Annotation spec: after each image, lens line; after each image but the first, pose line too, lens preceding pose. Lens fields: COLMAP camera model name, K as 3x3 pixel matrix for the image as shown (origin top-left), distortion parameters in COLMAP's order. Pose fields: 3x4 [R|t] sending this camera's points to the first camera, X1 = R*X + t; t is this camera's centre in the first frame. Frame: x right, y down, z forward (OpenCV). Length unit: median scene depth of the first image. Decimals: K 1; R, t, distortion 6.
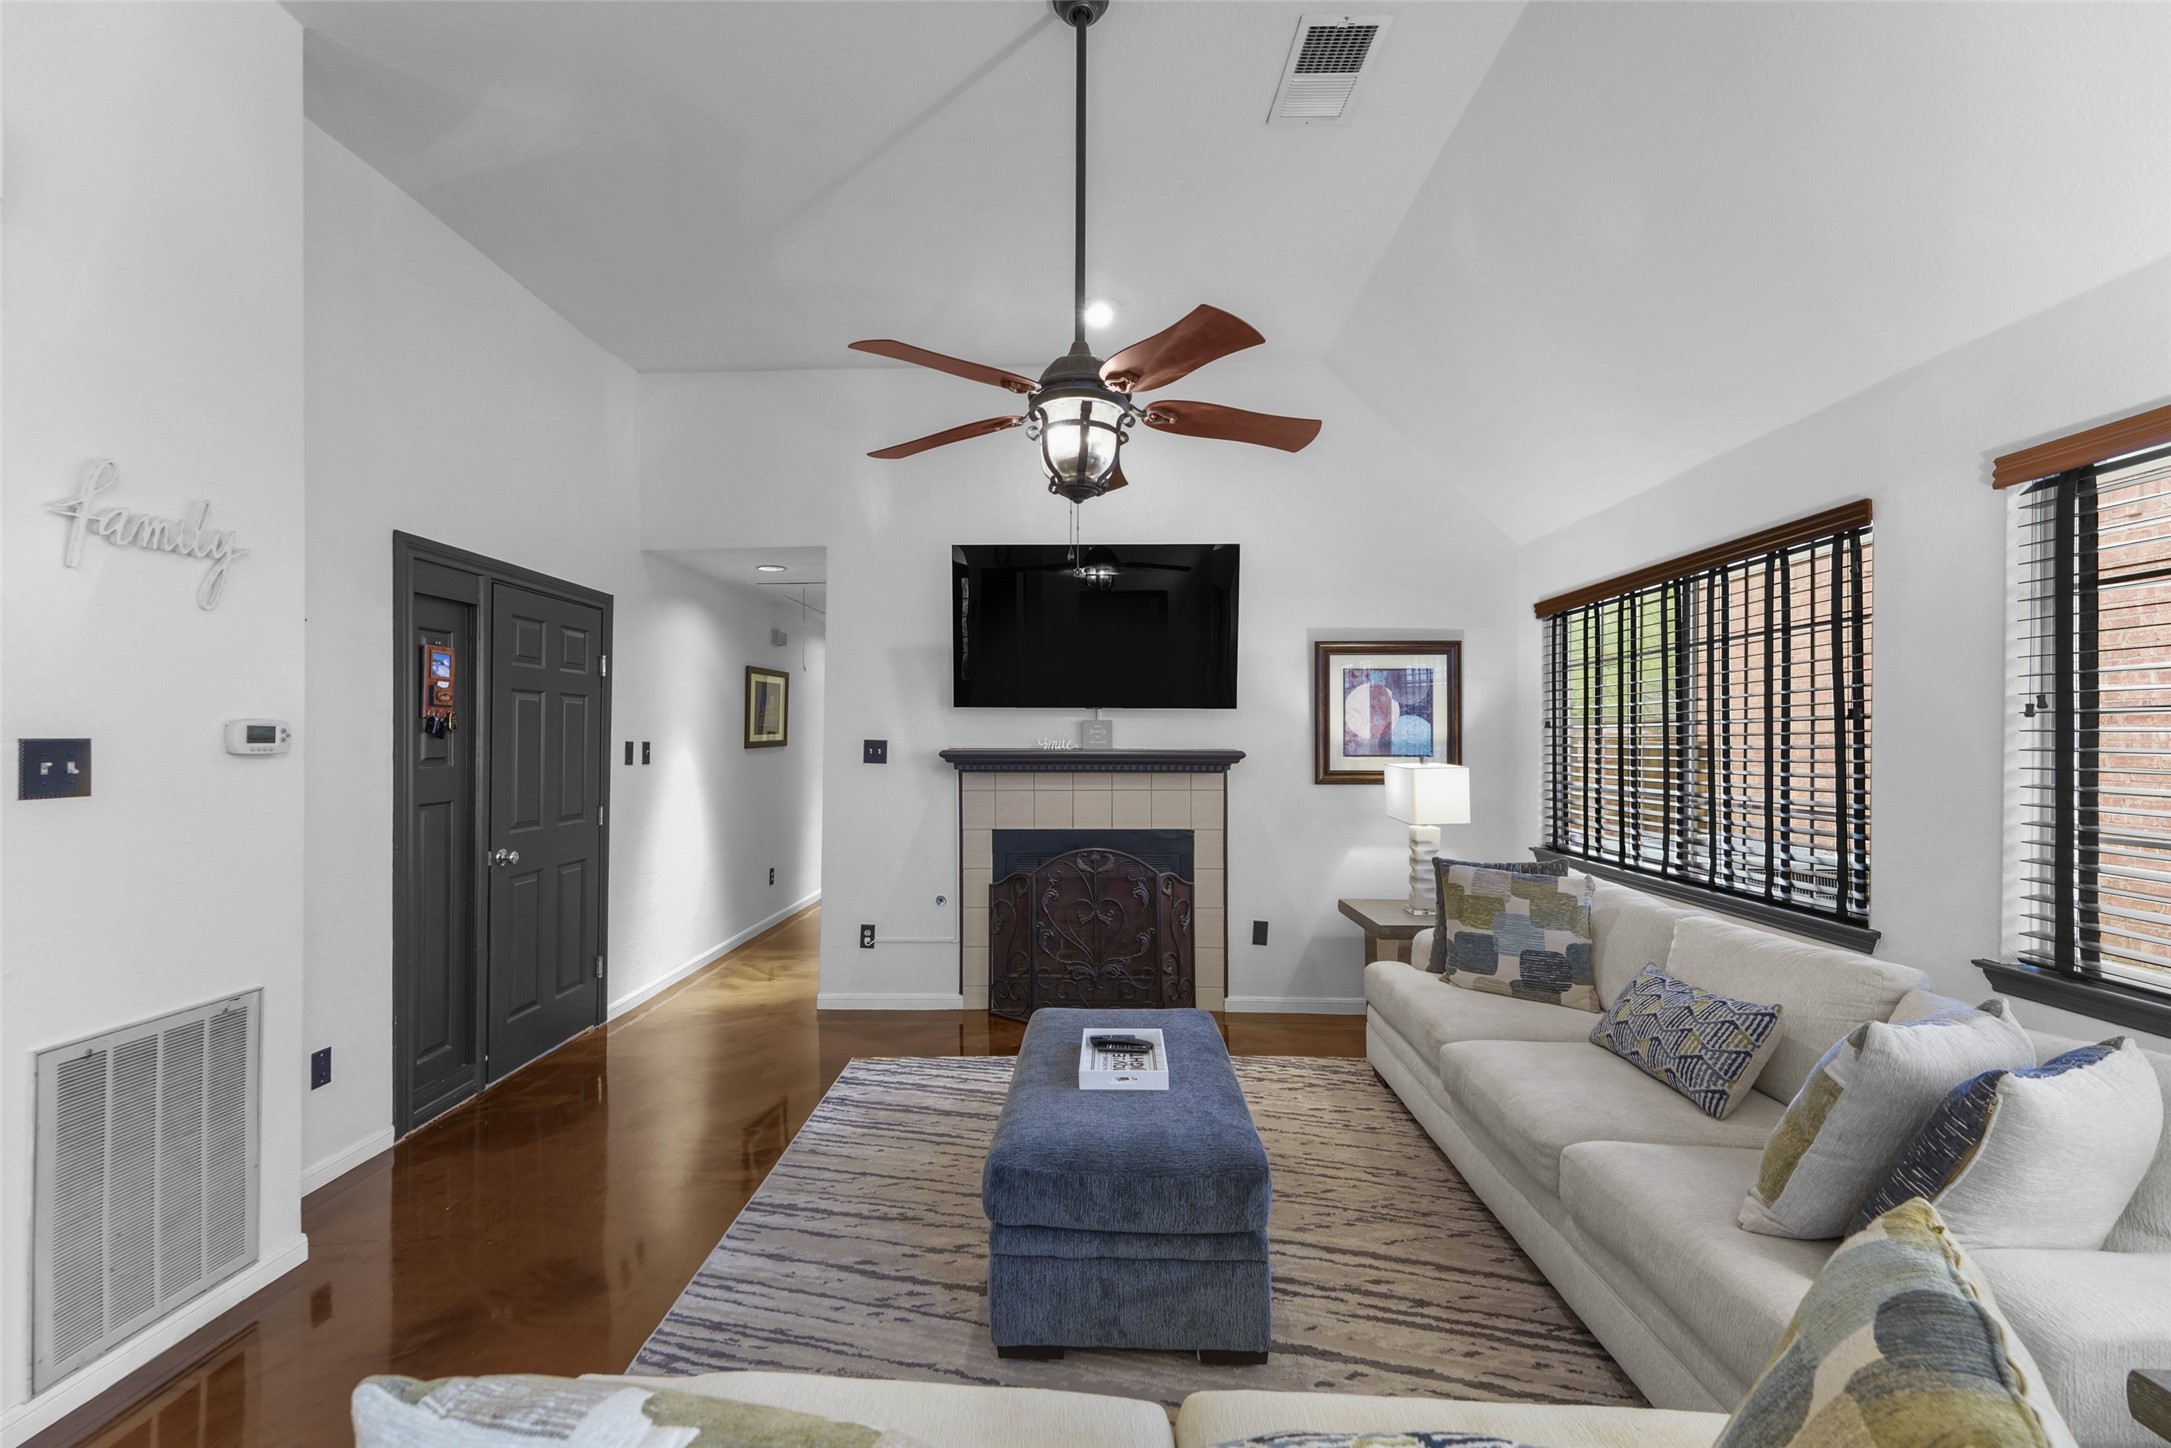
lens RADIAL K [[853.4, 0, 1073.7], [0, 853.4, 733.8], [0, 0, 1]] dist [0.003557, -0.000102]
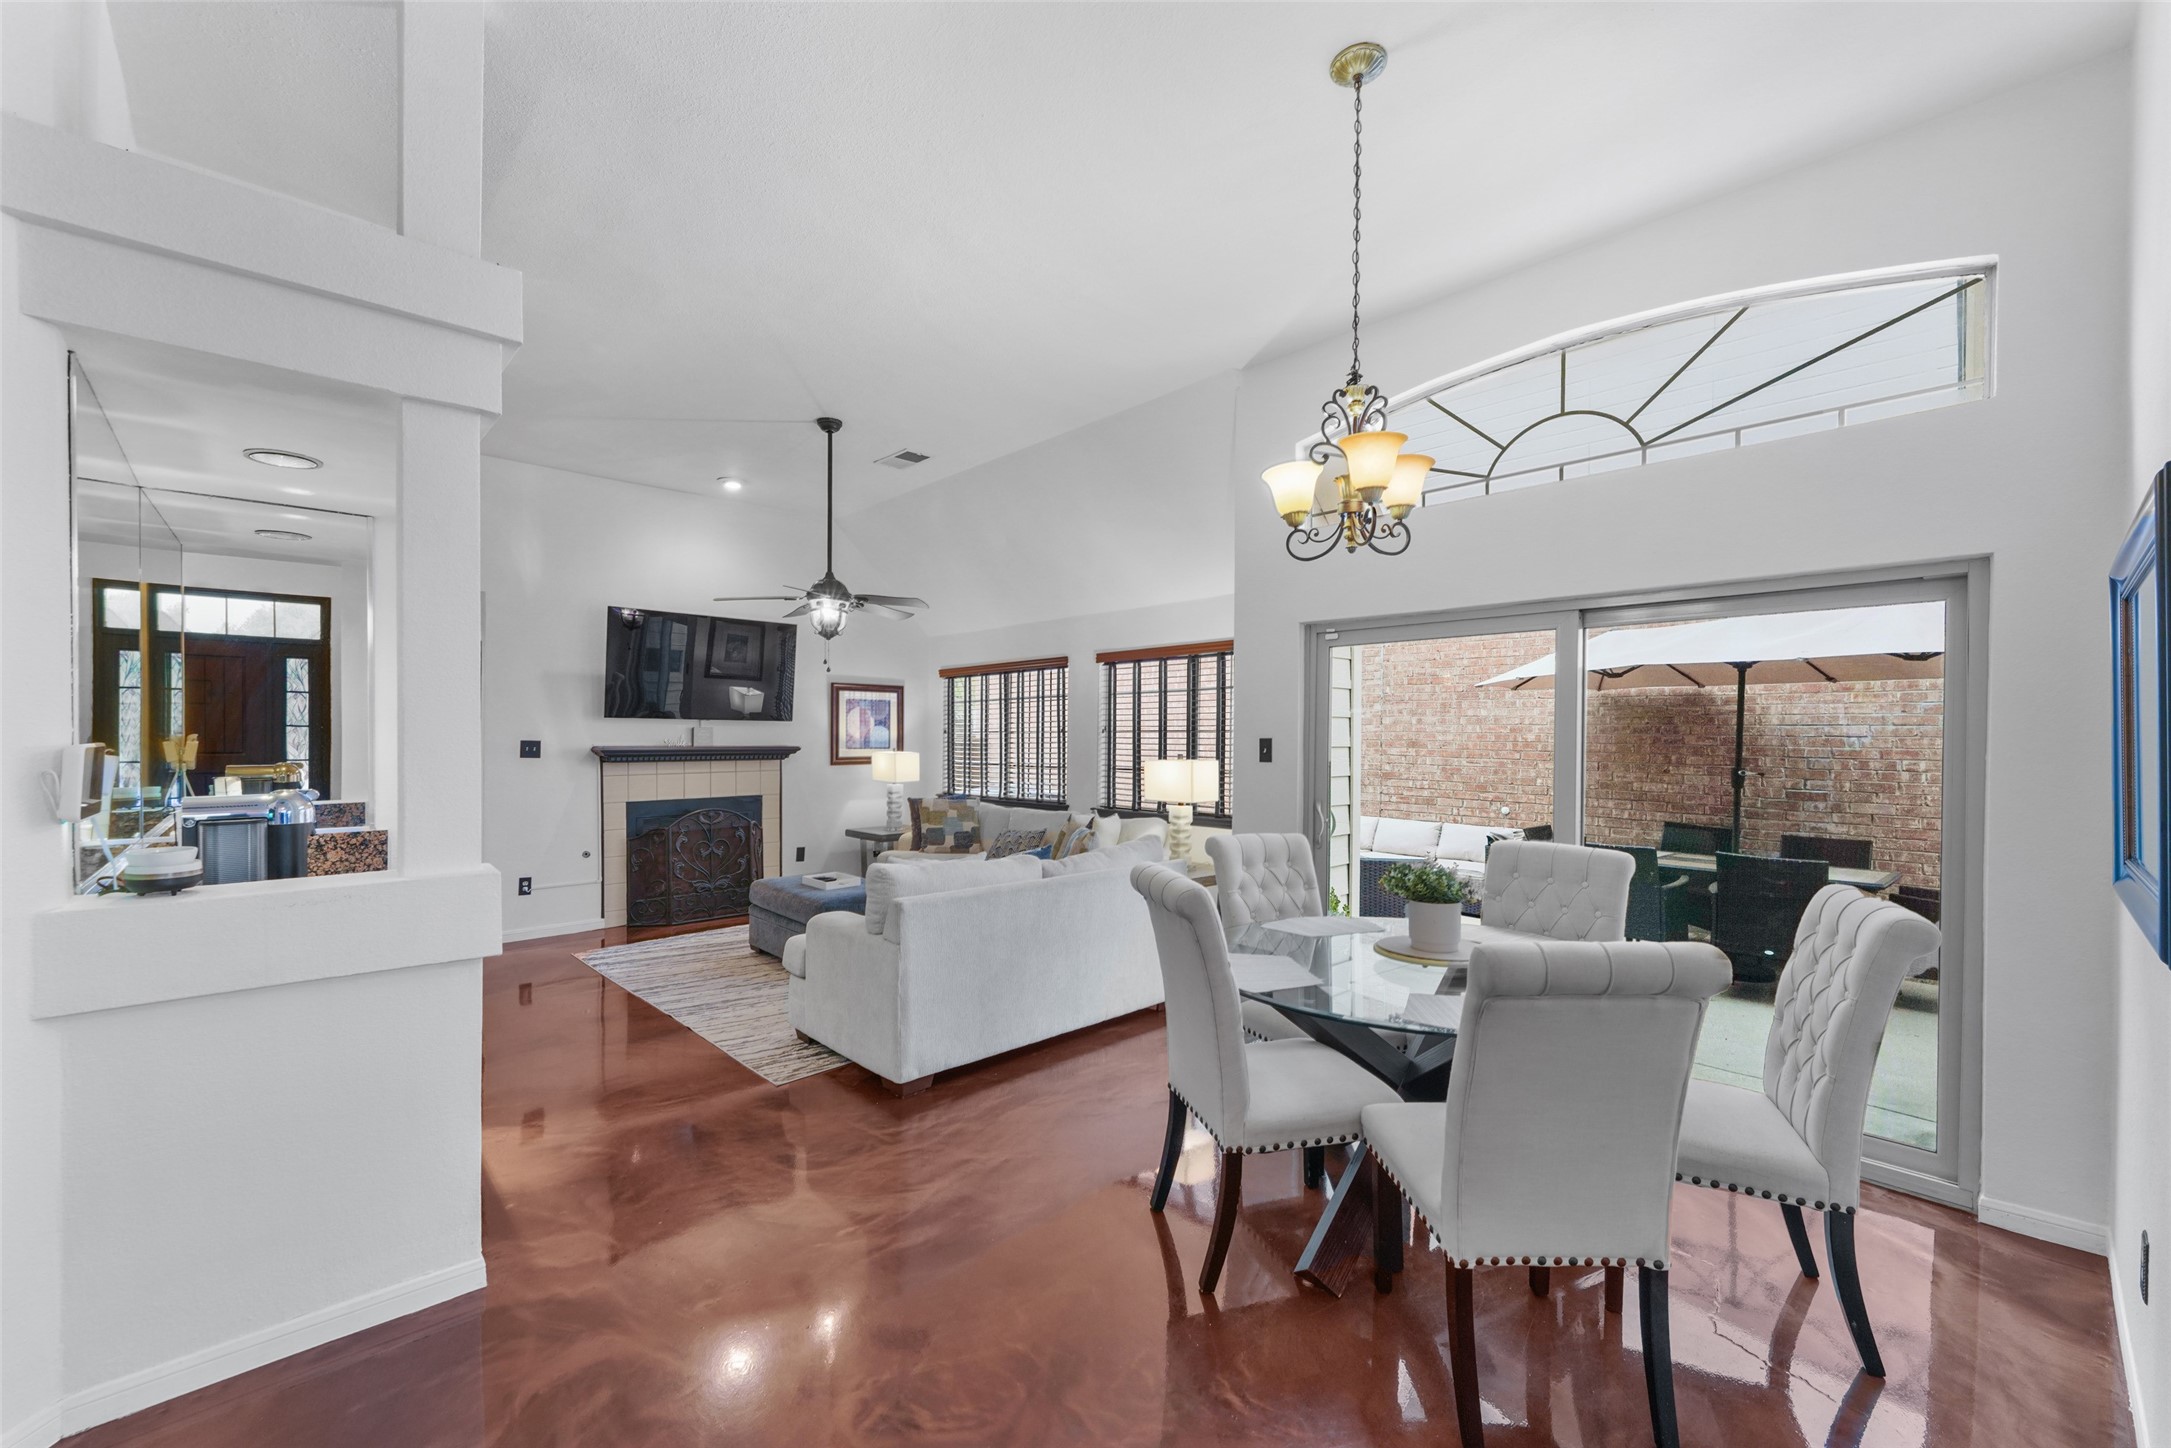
lens RADIAL K [[862.7, 0, 1077.5], [0, 862.7, 746.2], [0, 0, 1]] dist [0.000518, -0.000087]
pose [[0.710531, -0.008954, 0.703609, -0.734648], [-0.003897, 0.999854, 0.016659, -0.012769], [-0.703655, -0.014579, 0.710392, -0.735396]]
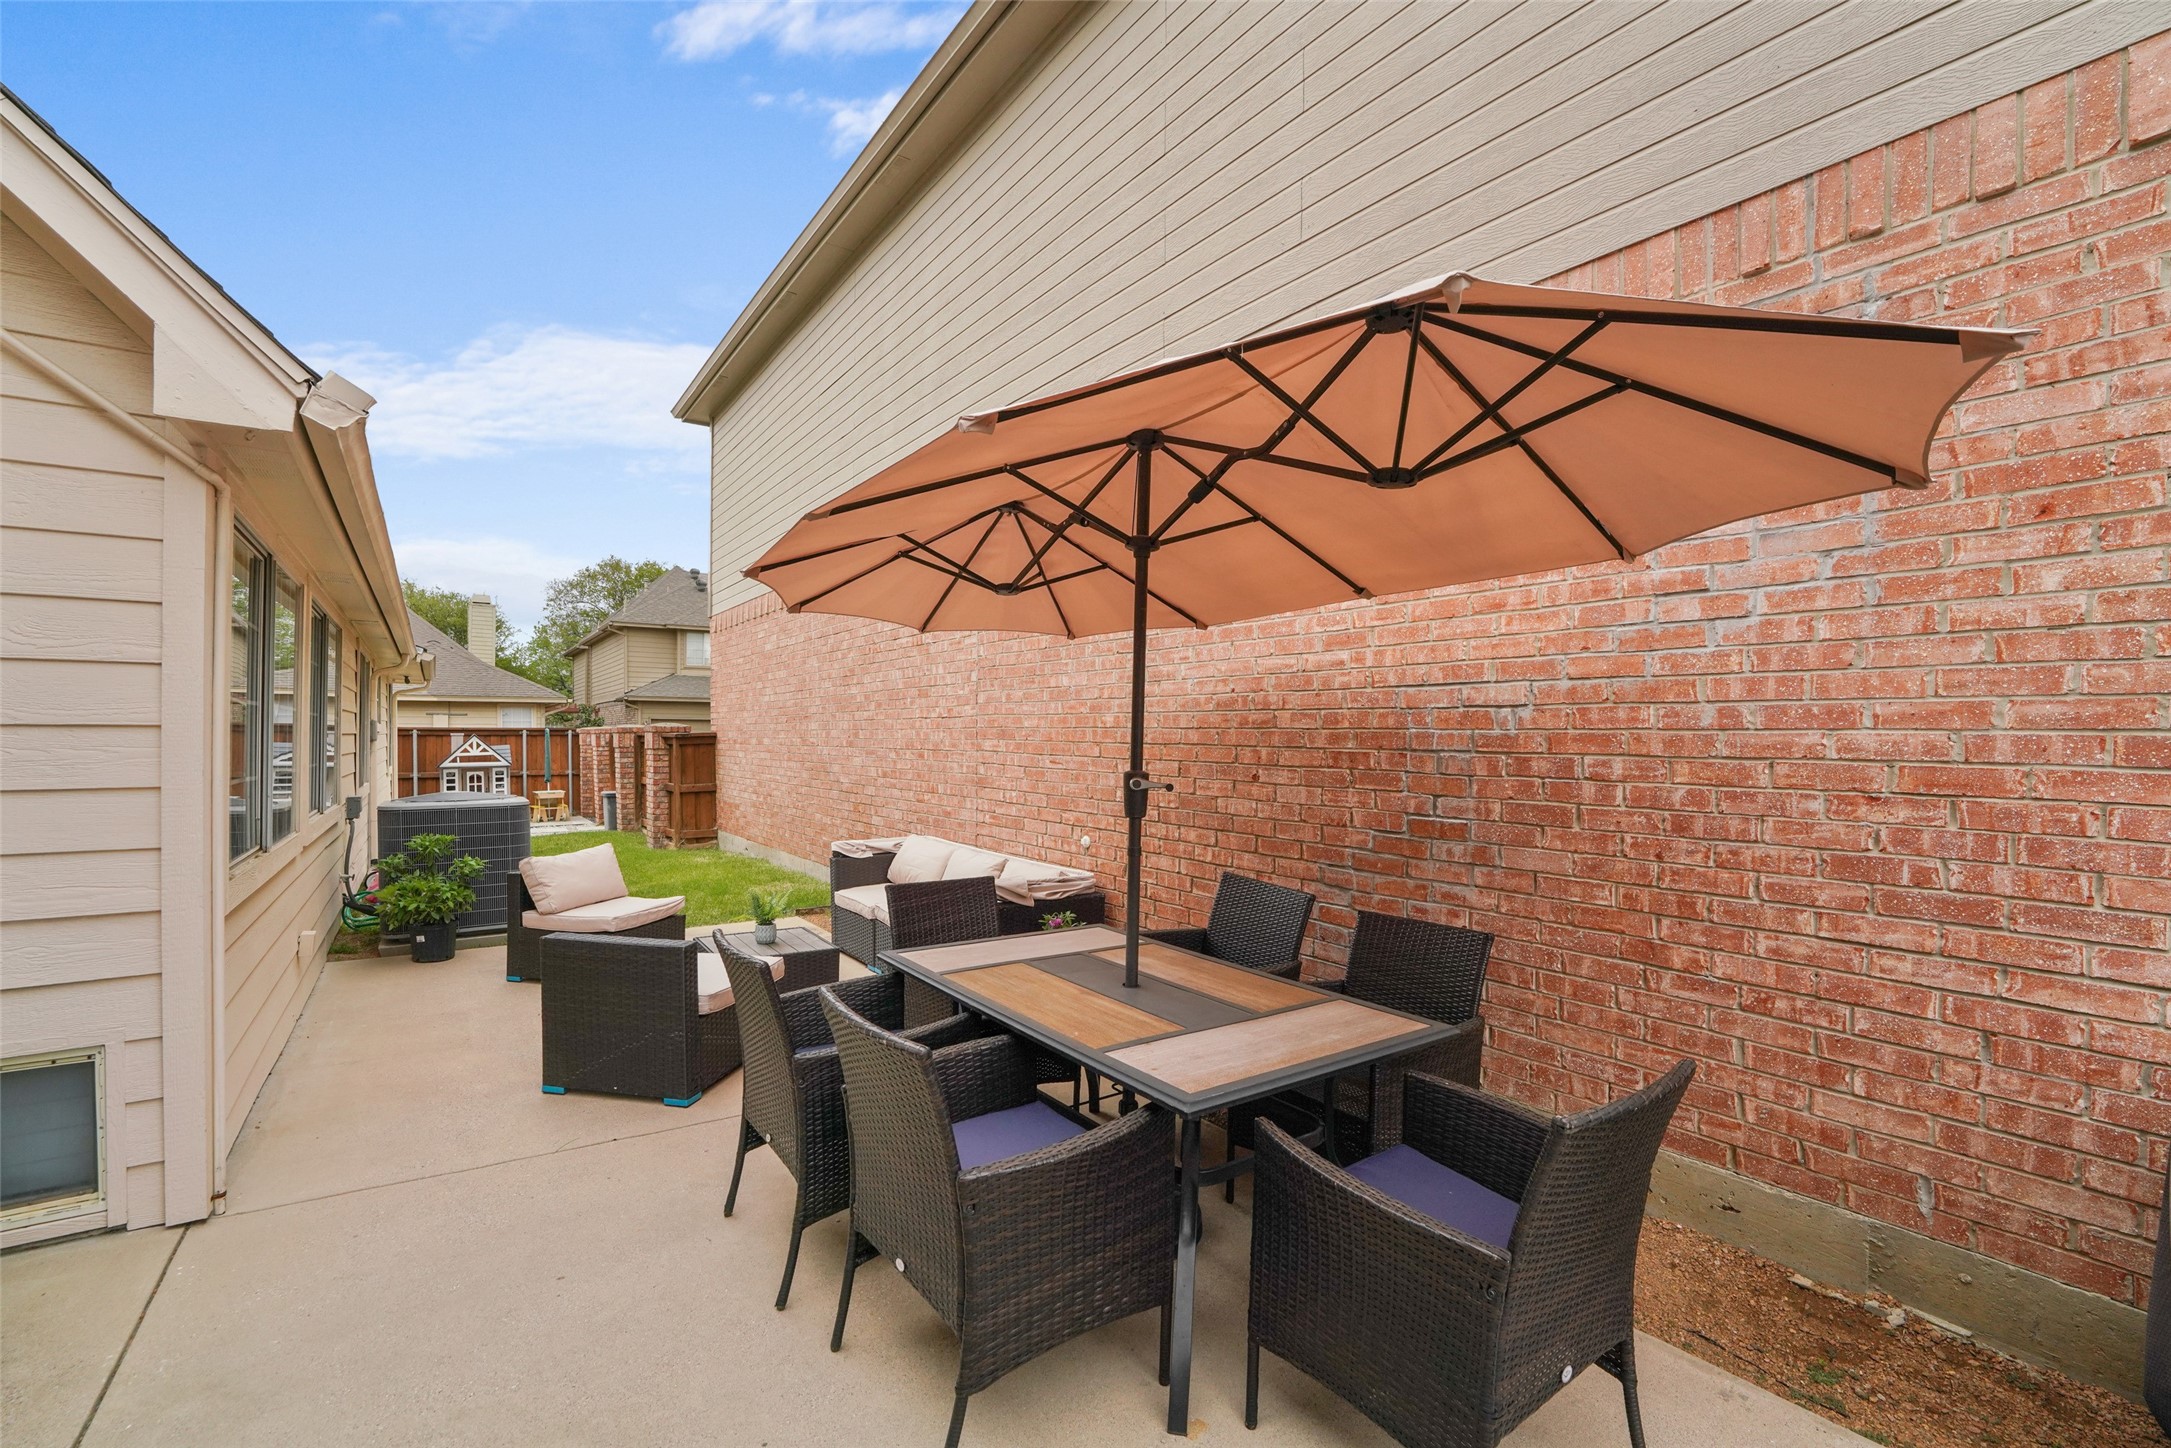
lens RADIAL K [[894.2, 0, 1063.1], [0, 894.2, 748.1], [0, 0, 1]] dist [-0.022246, 0.000063]
pose [[0.802417, -0.000200, 0.596764, 0.800424], [-0.007831, 0.999910, 0.010866, 0.025977], [-0.596712, -0.013393, 0.802343, -1.040317]]
